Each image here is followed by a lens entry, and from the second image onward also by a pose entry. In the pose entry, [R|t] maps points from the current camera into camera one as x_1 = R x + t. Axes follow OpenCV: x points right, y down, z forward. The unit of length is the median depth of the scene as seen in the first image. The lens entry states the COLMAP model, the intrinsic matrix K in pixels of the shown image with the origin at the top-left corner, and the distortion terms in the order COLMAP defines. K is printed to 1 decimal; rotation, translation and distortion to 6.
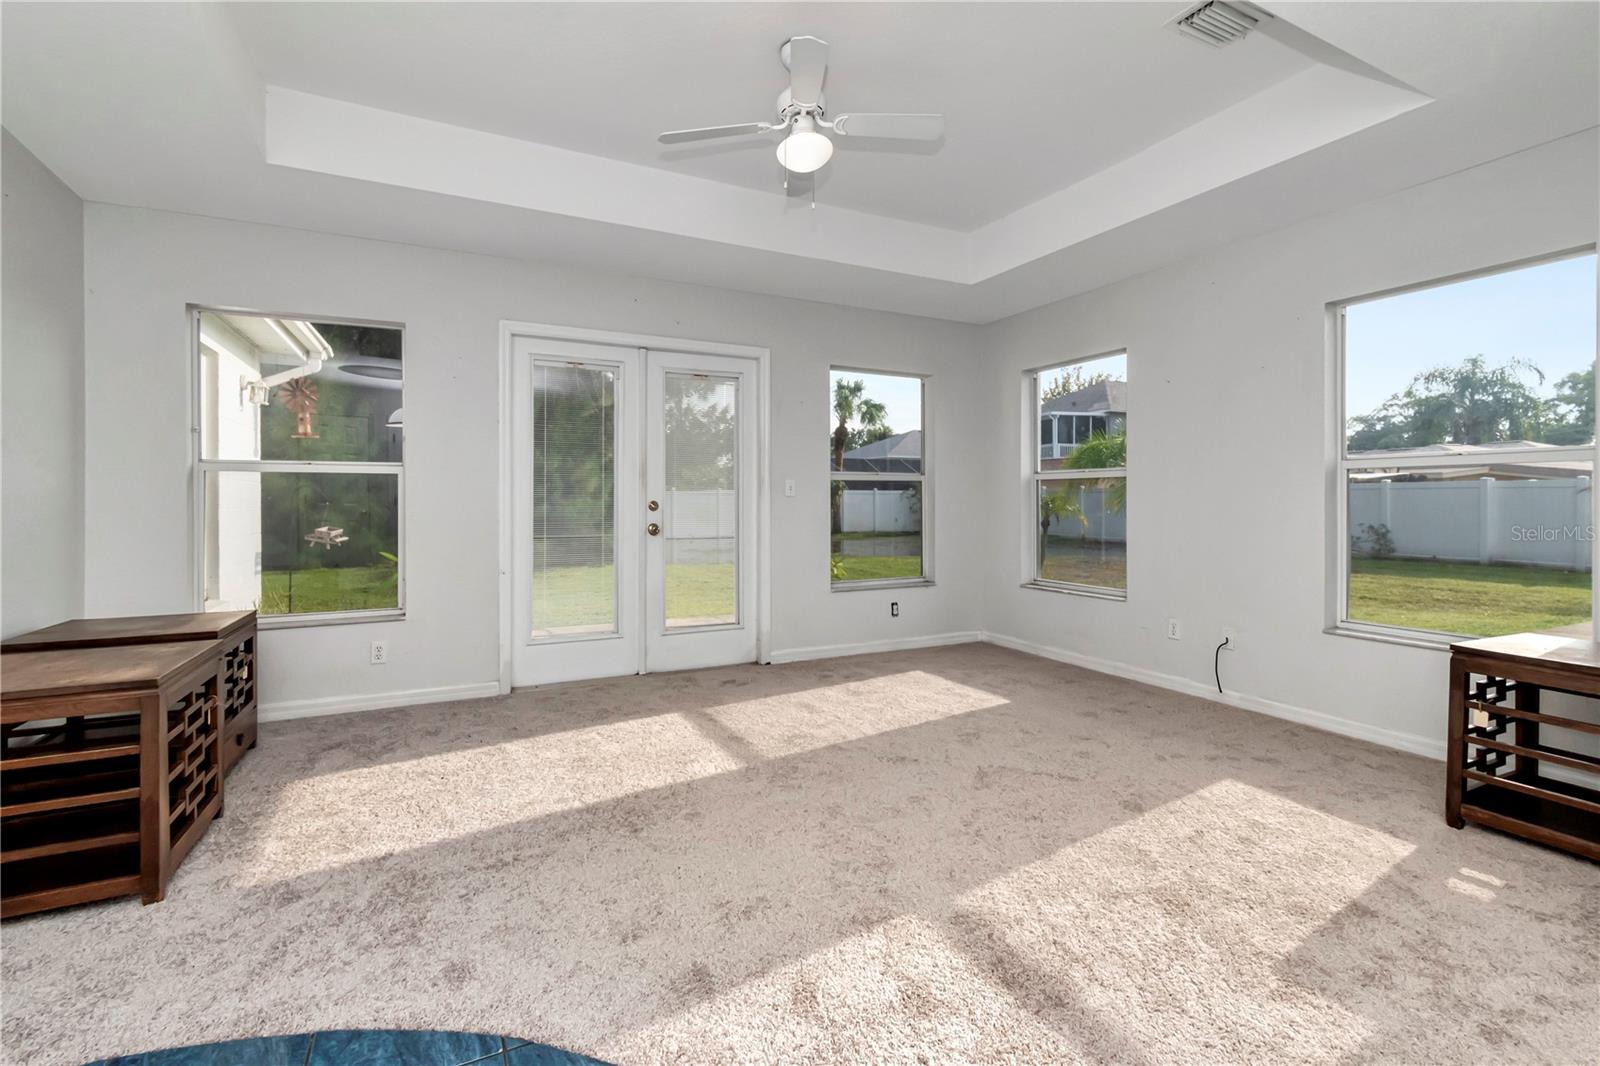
lens RADIAL K [[711.2, 0, 783.8], [0, 711.2, 498.4], [0, 0, 1]] dist [-0.002930, -0.000453]
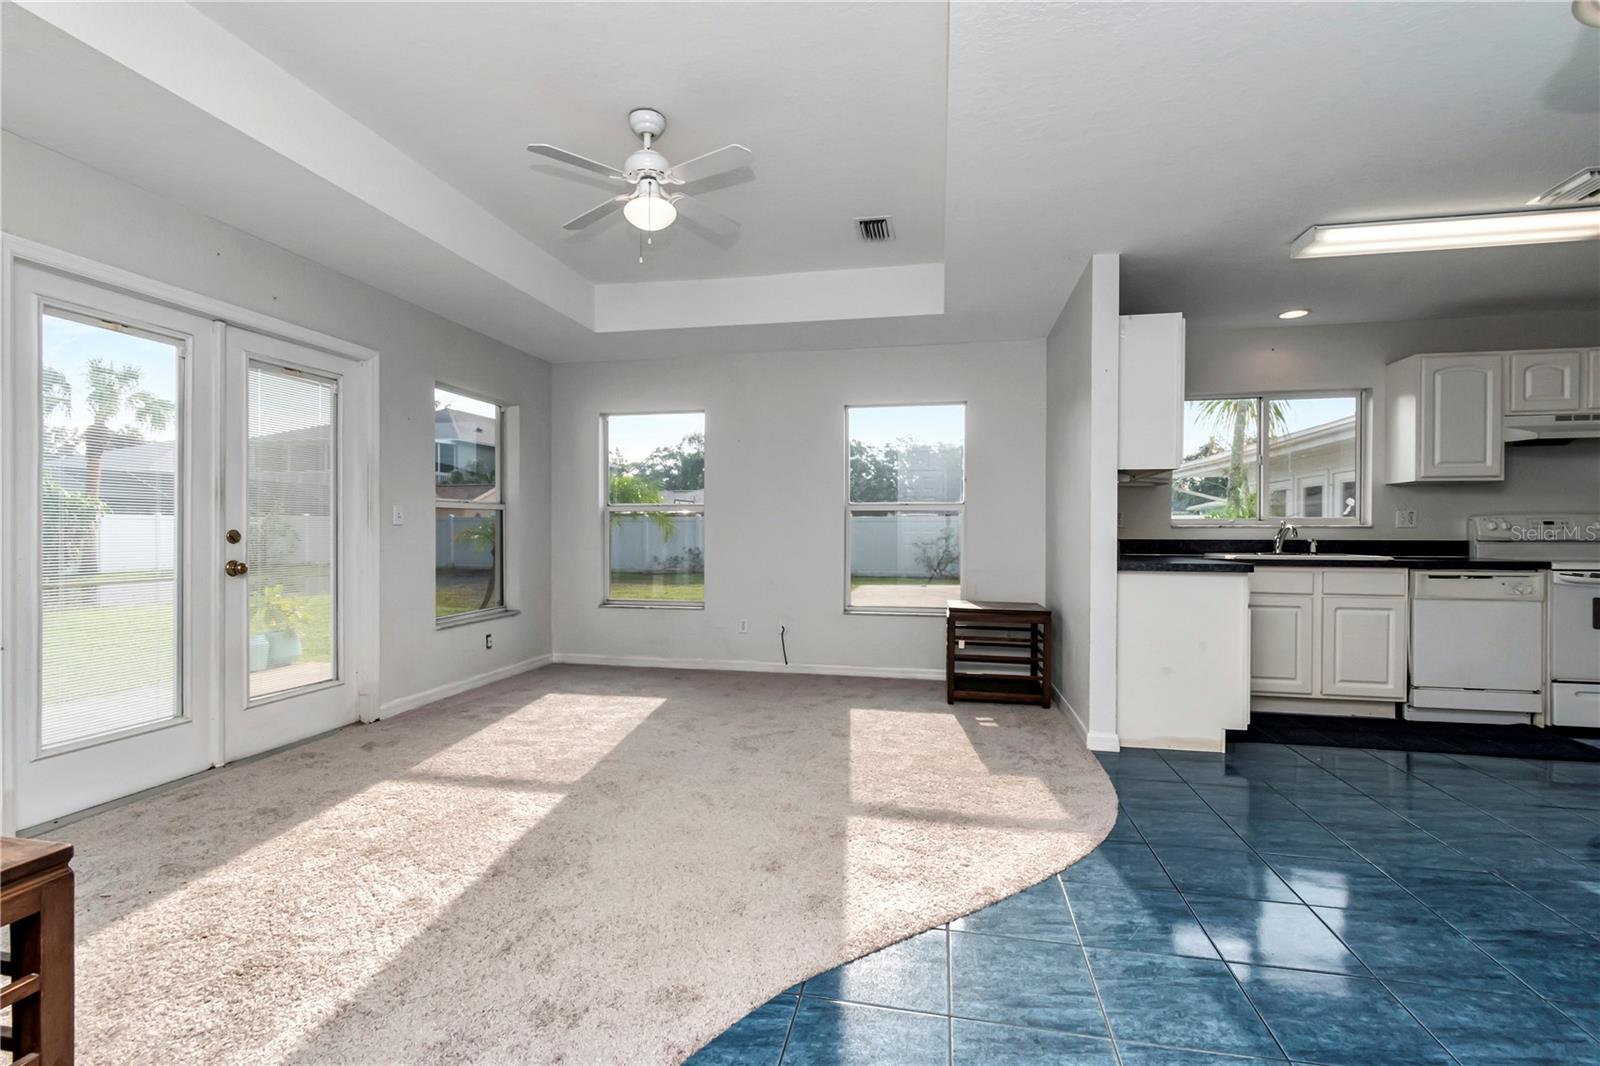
lens RADIAL K [[711.2, 0, 790.6], [0, 711.2, 533.5], [0, 0, 1]] dist [-0.002930, -0.000453]
pose [[0.616698, -0.001973, 0.787198, -0.409948], [-0.005325, 0.999964, 0.006677, -0.000741], [-0.787182, -0.008310, 0.616665, 0.086774]]
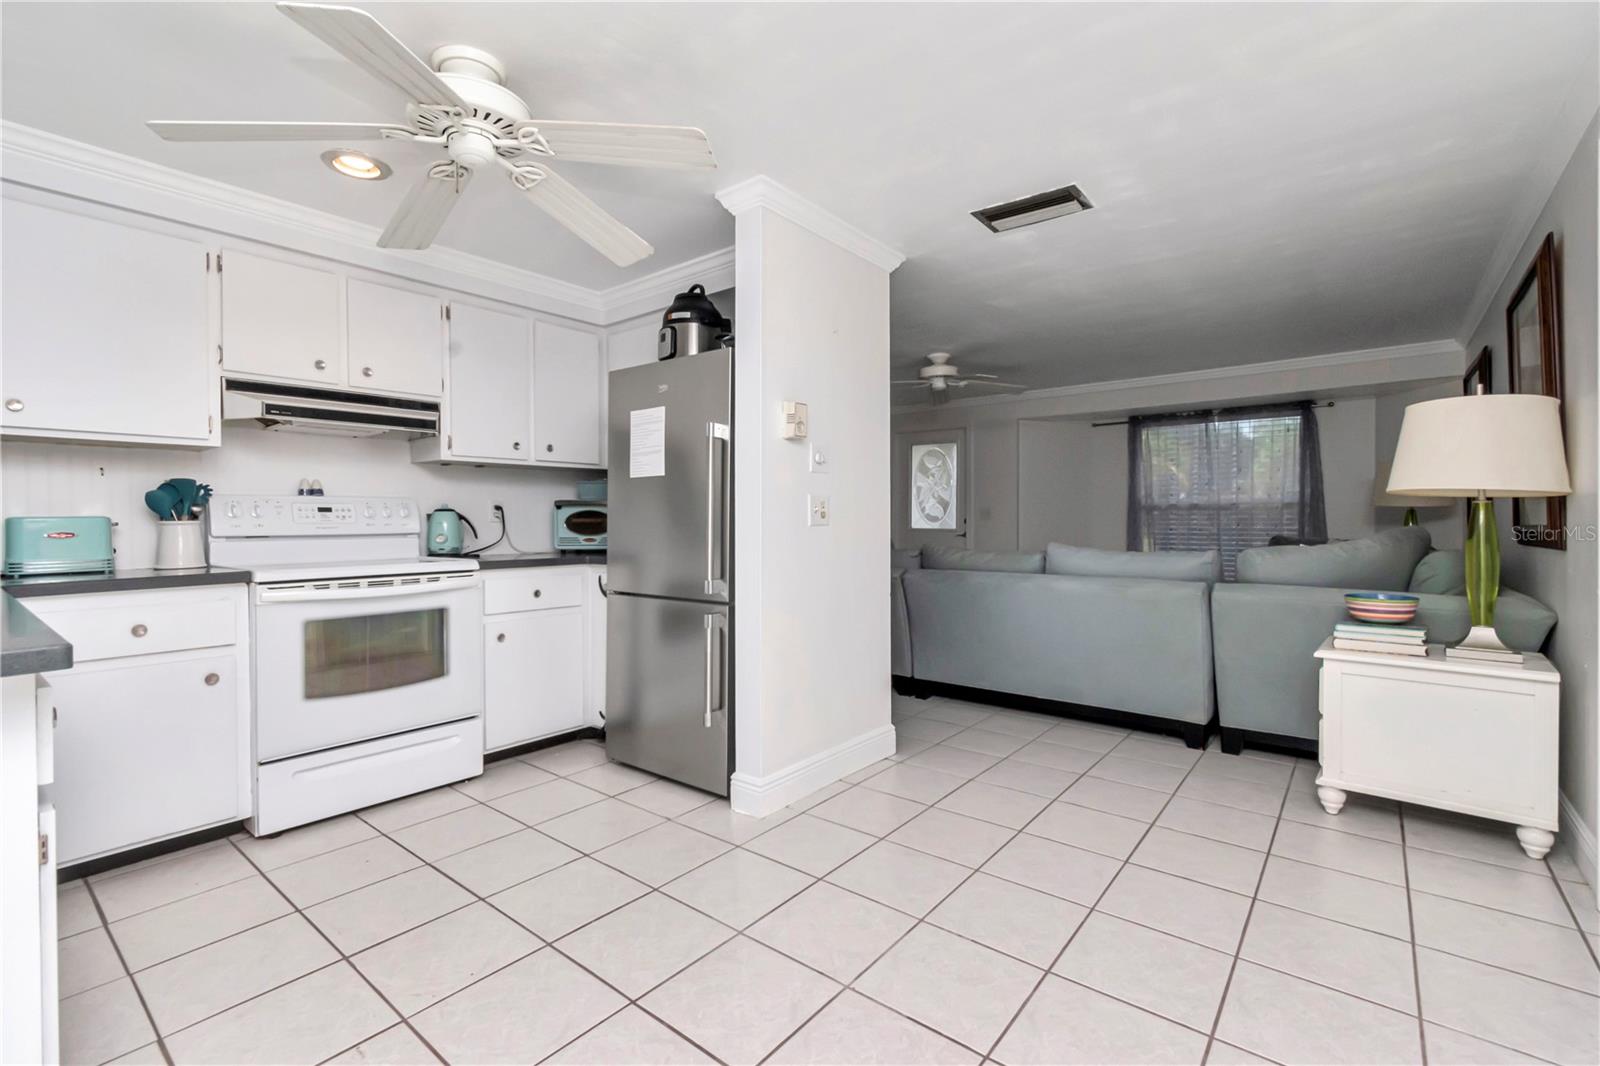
lens RADIAL K [[711.2, 0, 801.2], [0, 711.2, 531.3], [0, 0, 1]] dist [-0.002930, -0.000453]
pose [[-0.416917, 0.001341, 0.908944, 0.199435], [0.010308, 0.999942, 0.003253, 0.008996], [-0.908886, 0.010726, -0.416906, -0.264925]]
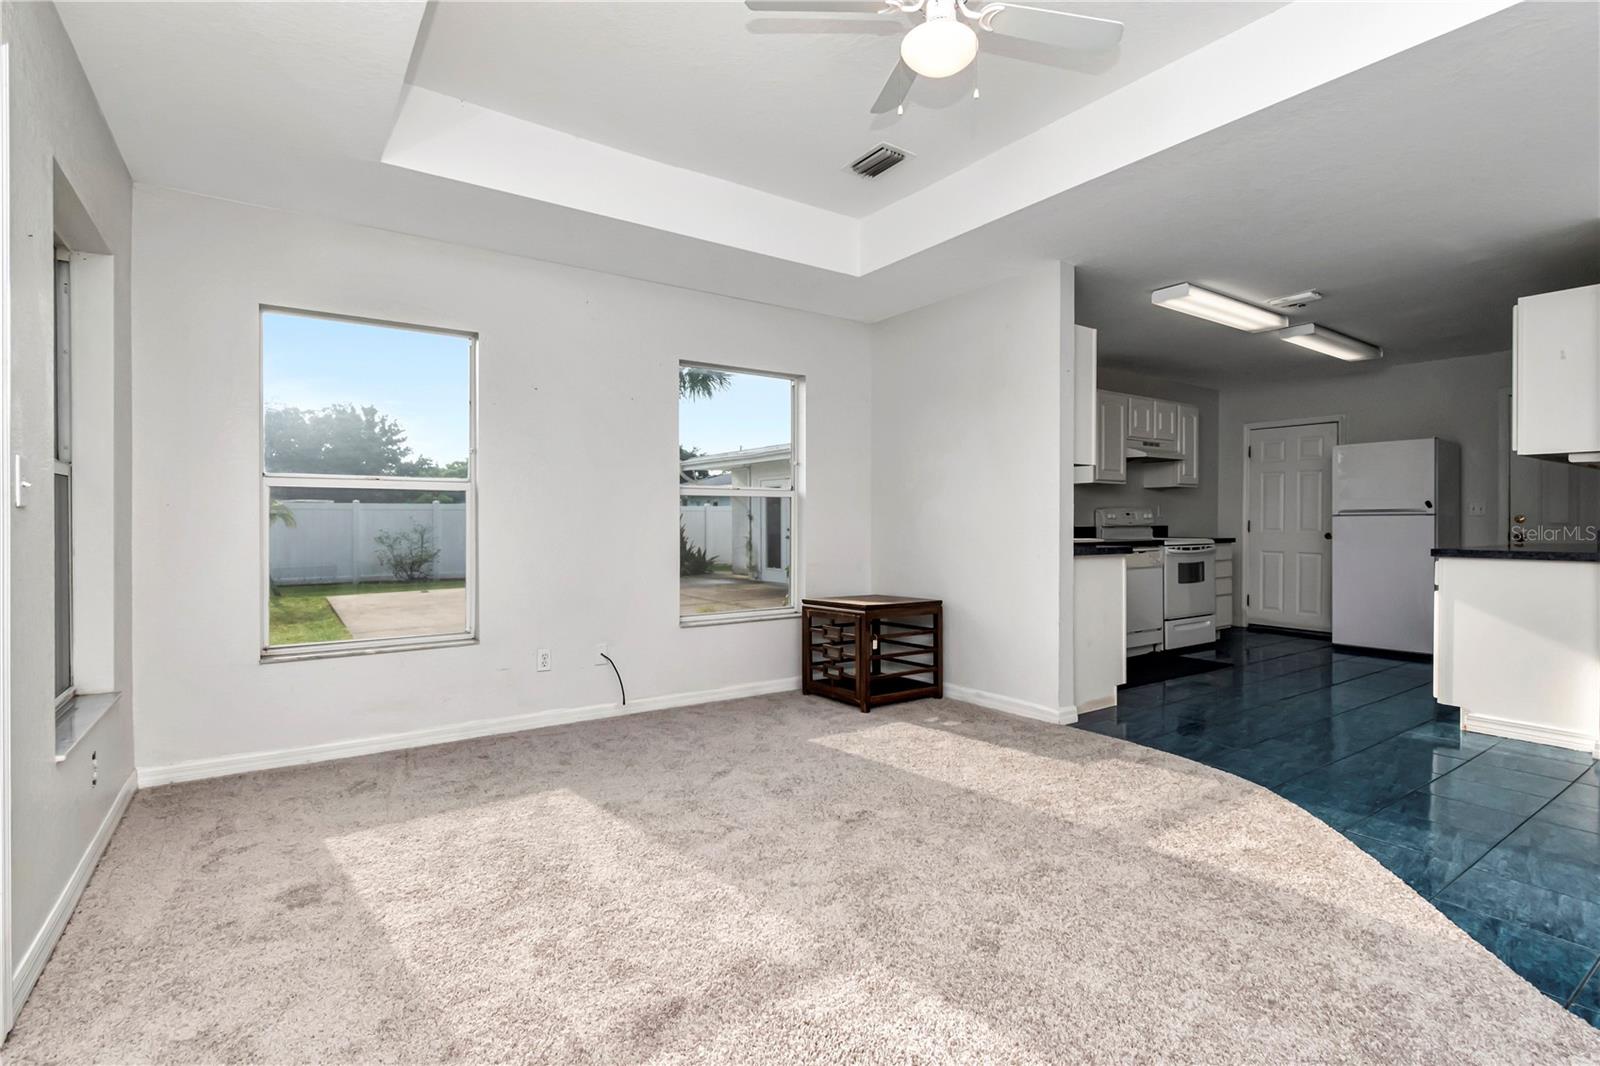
lens RADIAL K [[761.4, 0, 802.6], [0, 761.4, 521.8], [0, 0, 1]] dist [-0.002070, -0.000569]
pose [[-0.142666, 0.000418, 0.989771, -0.430850], [-0.001509, 0.999999, -0.000639, 0.003074], [-0.989770, -0.001584, -0.142665, 0.718336]]
